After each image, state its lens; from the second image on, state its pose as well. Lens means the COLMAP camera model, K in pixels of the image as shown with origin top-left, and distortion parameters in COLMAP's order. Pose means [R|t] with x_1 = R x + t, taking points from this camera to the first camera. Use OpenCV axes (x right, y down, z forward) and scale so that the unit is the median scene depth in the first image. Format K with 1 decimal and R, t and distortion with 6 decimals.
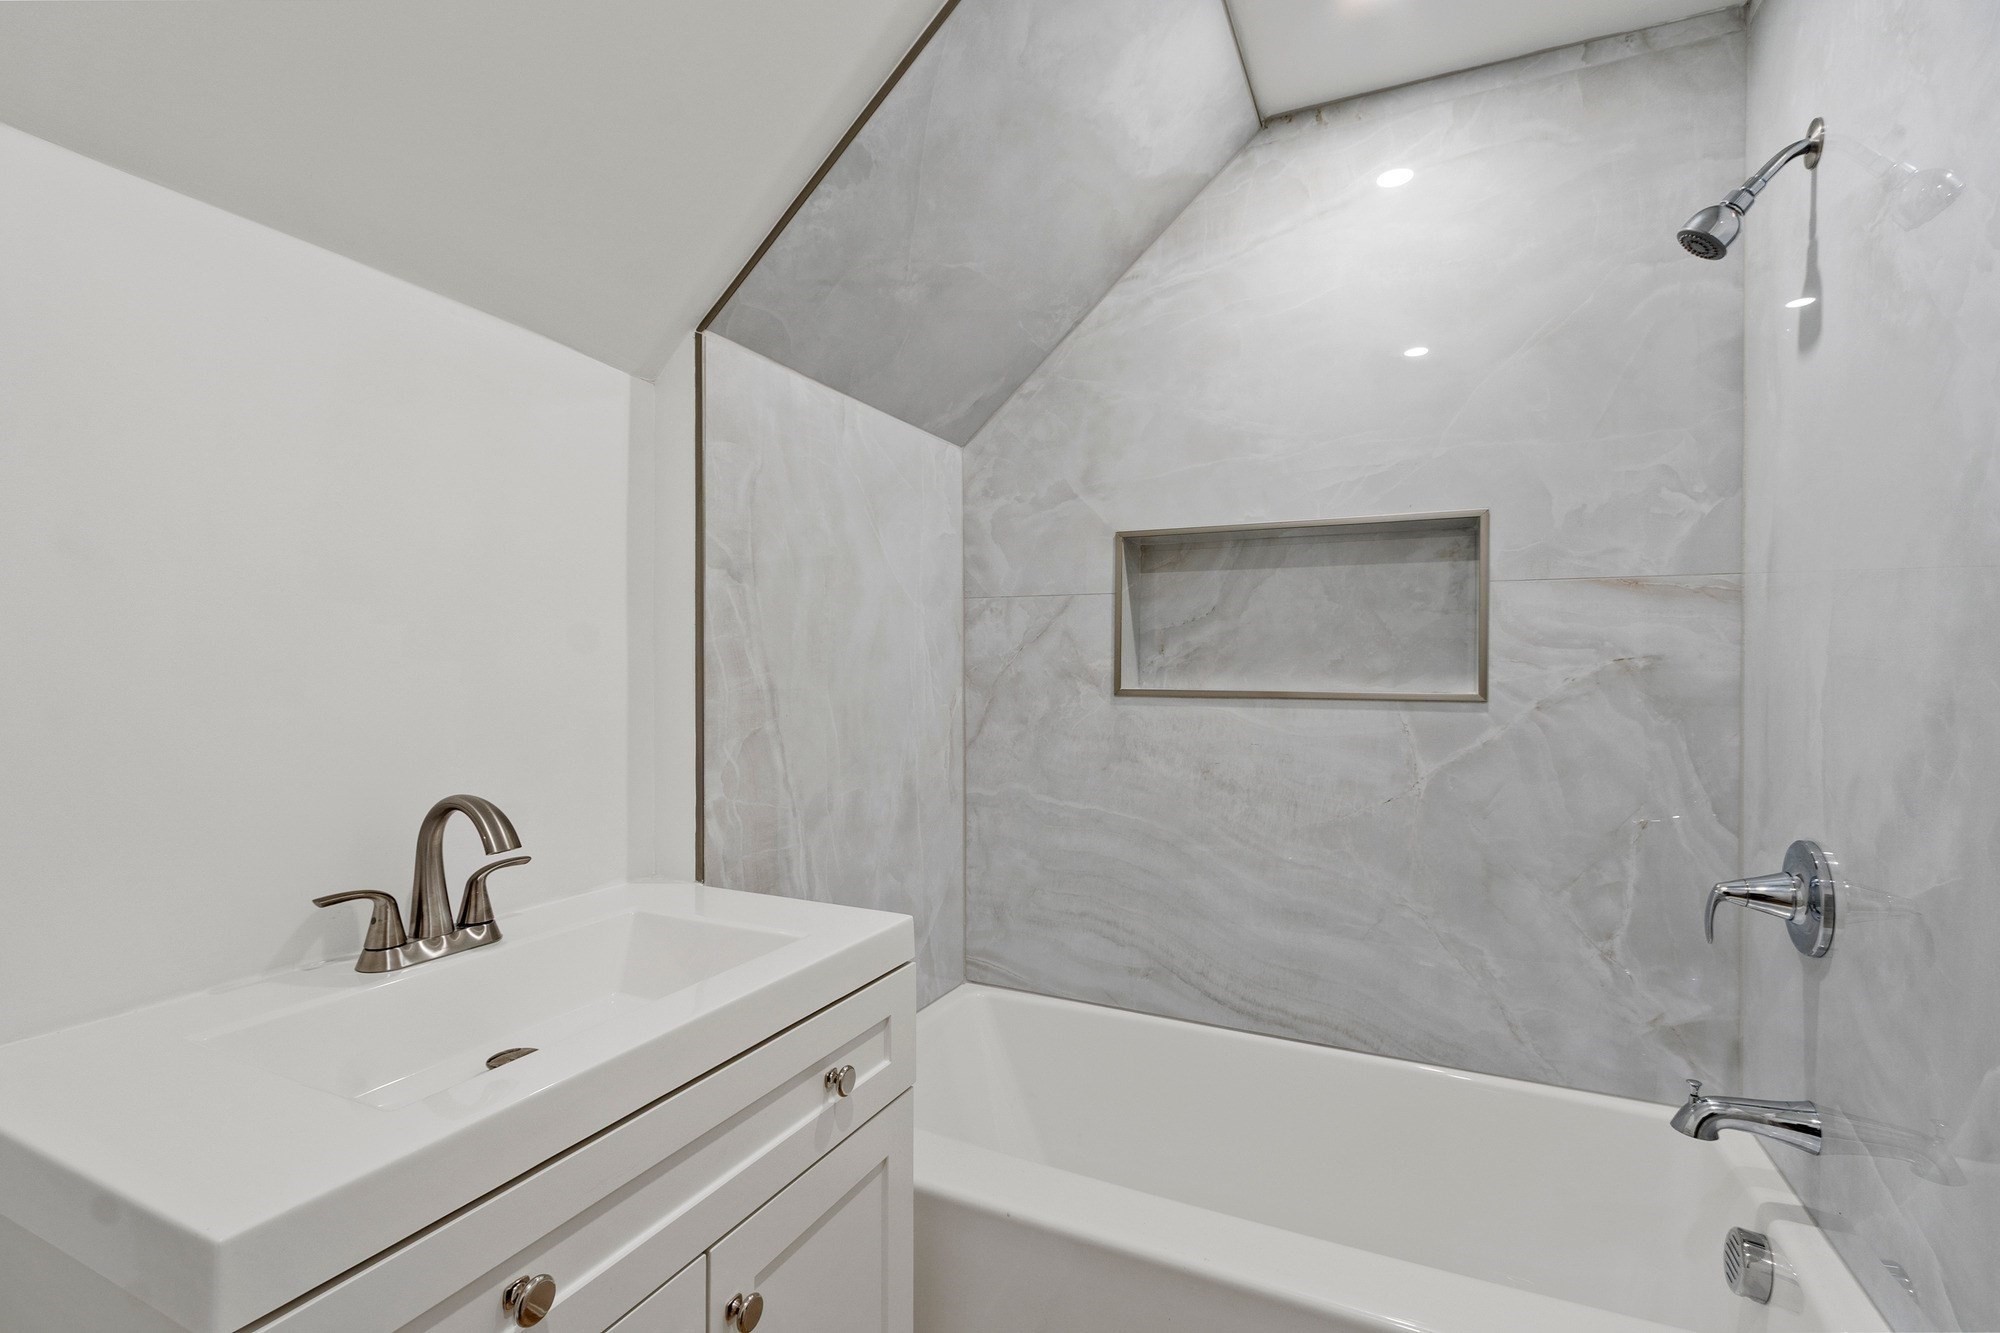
lens RADIAL K [[912.2, 0, 1004.7], [0, 912.2, 672.6], [0, 0, 1]] dist [0.002889, 0.000483]
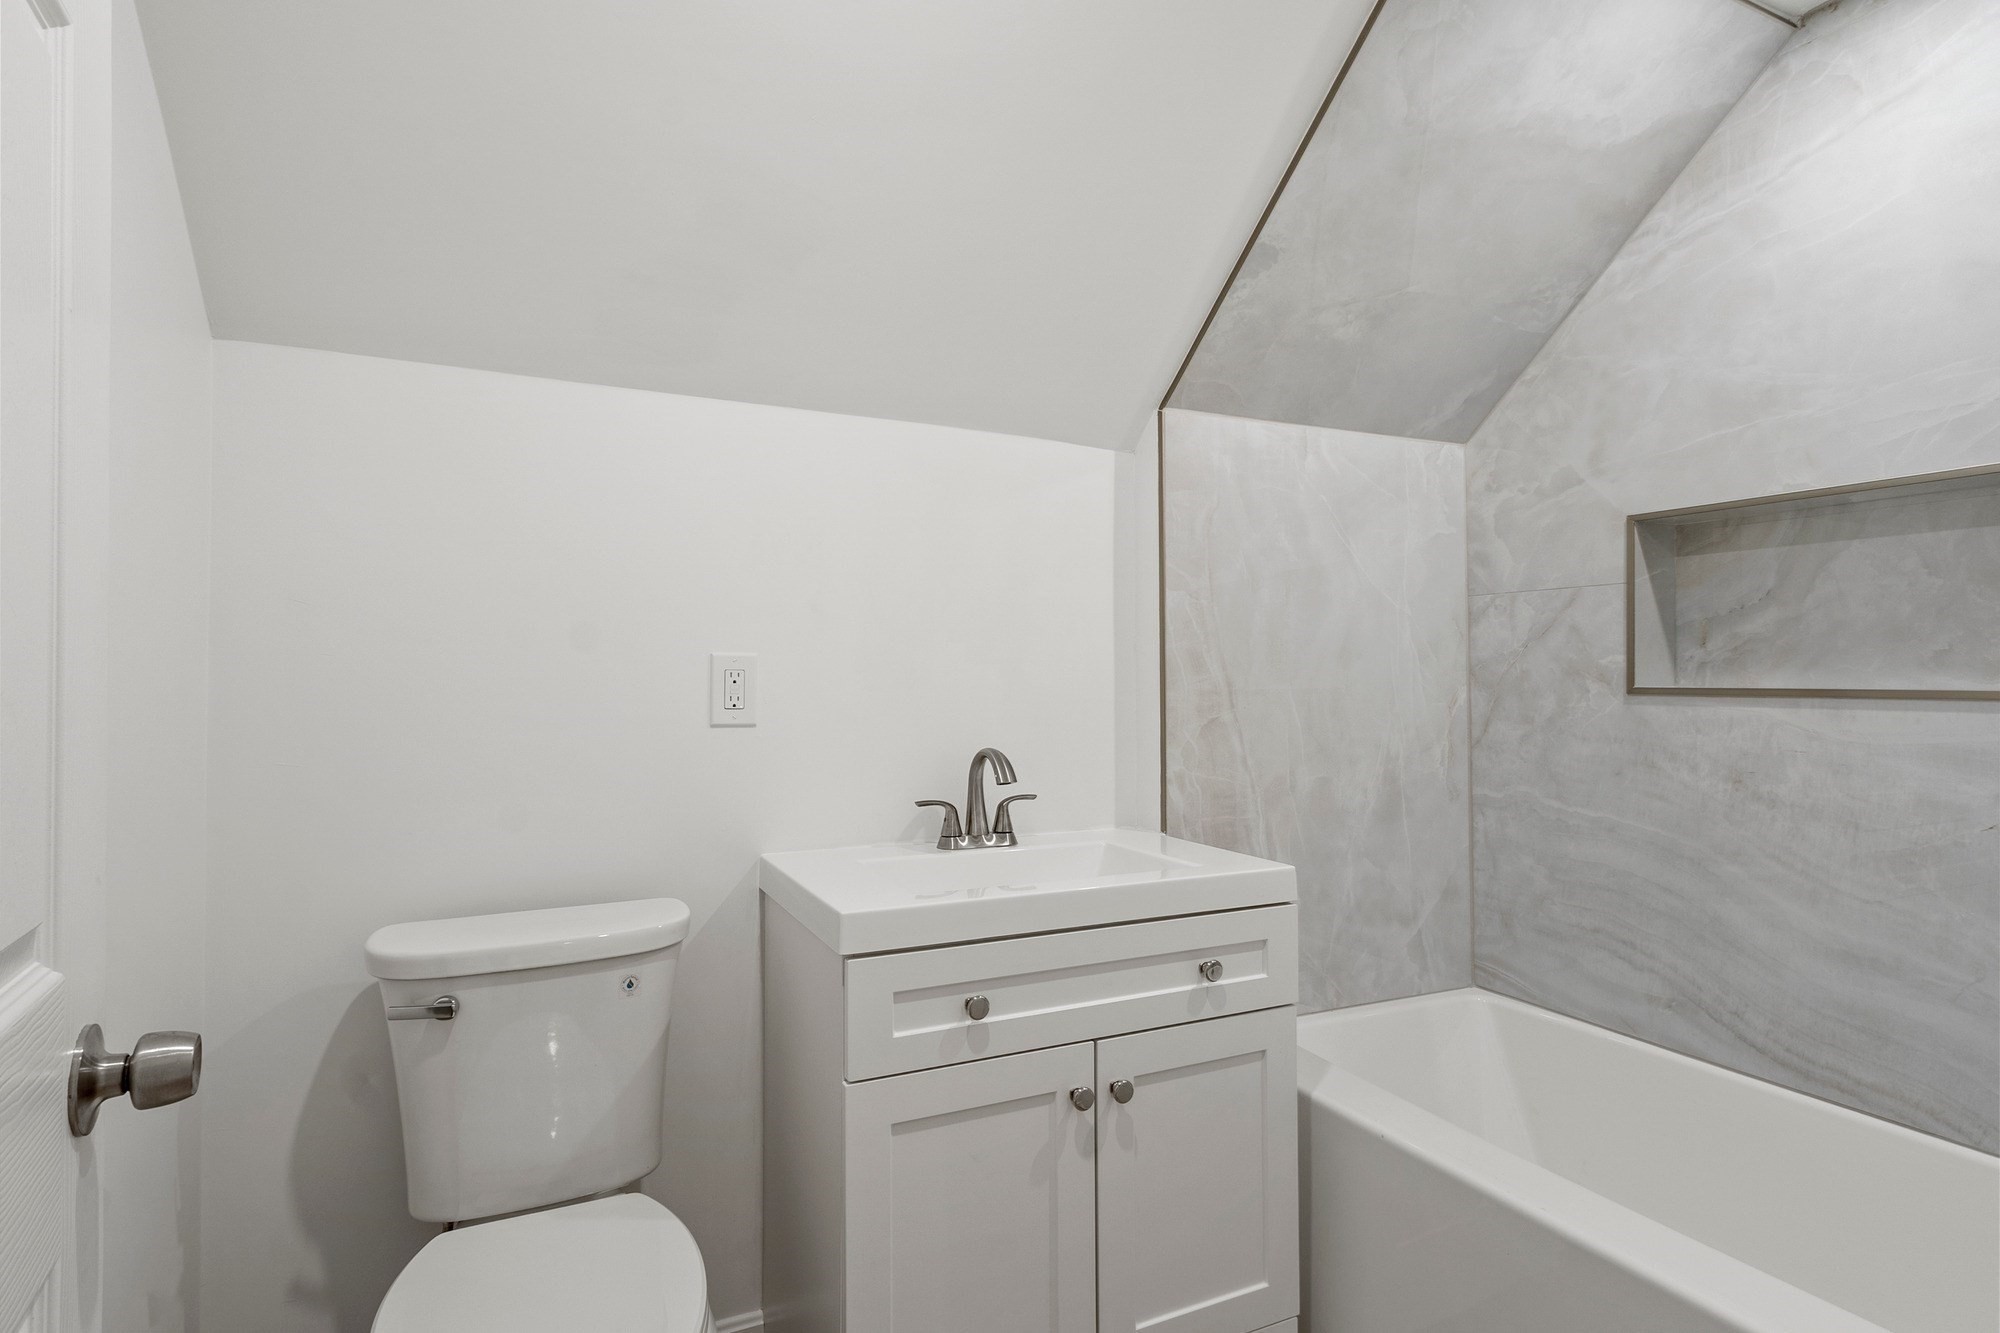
lens RADIAL K [[1012.4, 0, 996.5], [0, 1012.4, 681.2], [0, 0, 1]] dist [-0.007293, 0.000612]
pose [[0.779184, -0.003586, -0.626785, 0.270467], [0.004910, 0.999988, 0.000383, 0.008545], [0.626776, -0.003376, 0.779192, -0.191088]]
